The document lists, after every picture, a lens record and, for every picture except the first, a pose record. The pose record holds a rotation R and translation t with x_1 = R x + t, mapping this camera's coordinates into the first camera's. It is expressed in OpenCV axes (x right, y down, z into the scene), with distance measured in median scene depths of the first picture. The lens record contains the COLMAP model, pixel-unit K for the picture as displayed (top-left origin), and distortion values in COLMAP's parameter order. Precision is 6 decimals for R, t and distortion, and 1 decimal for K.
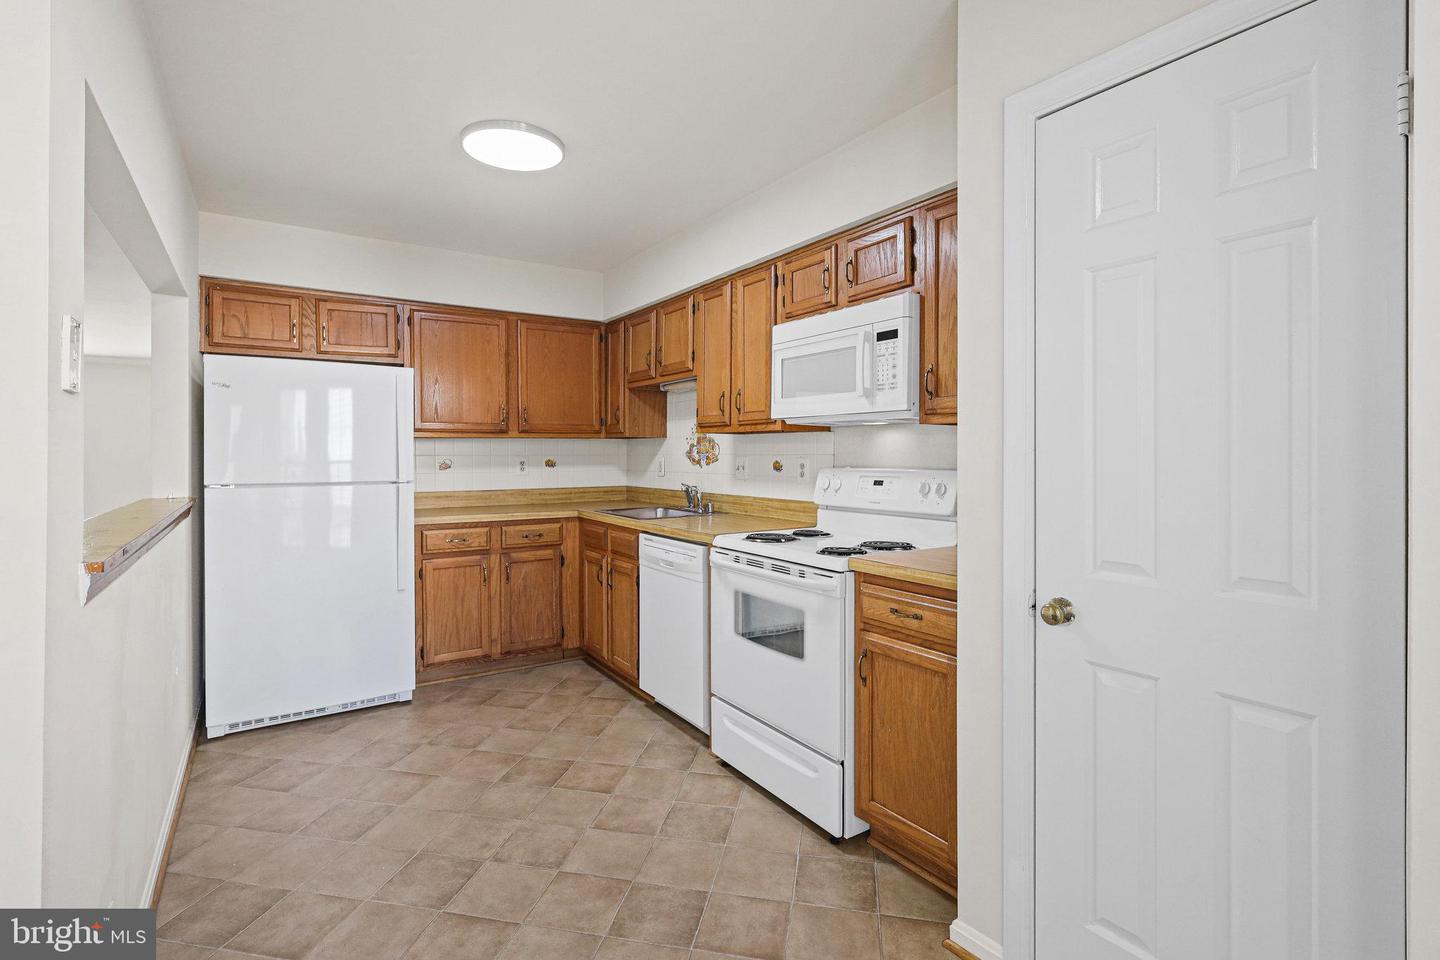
lens RADIAL K [[701.8, 0, 721.2], [0, 701.8, 466.1], [0, 0, 1]] dist [0.004486, -0.001265]
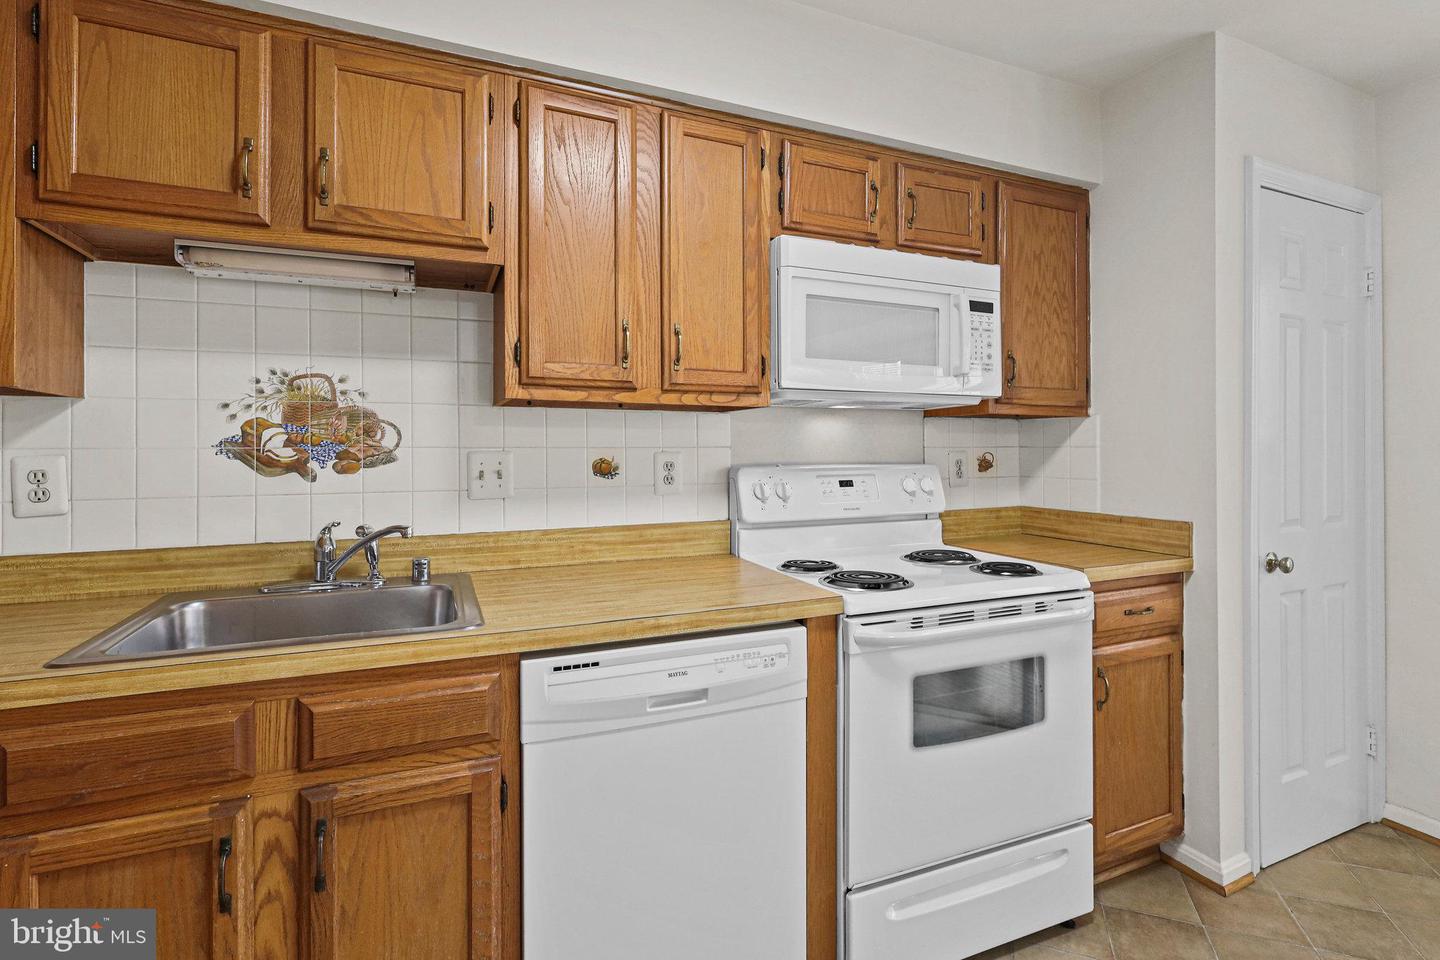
lens RADIAL K [[701.8, 0, 743.1], [0, 701.8, 447.2], [0, 0, 1]] dist [0.004486, -0.001265]
pose [[0.151549, -0.001876, 0.988448, -0.495300], [0.016831, 0.999858, -0.000682, -0.015530], [-0.988307, 0.016740, 0.151559, 0.883634]]
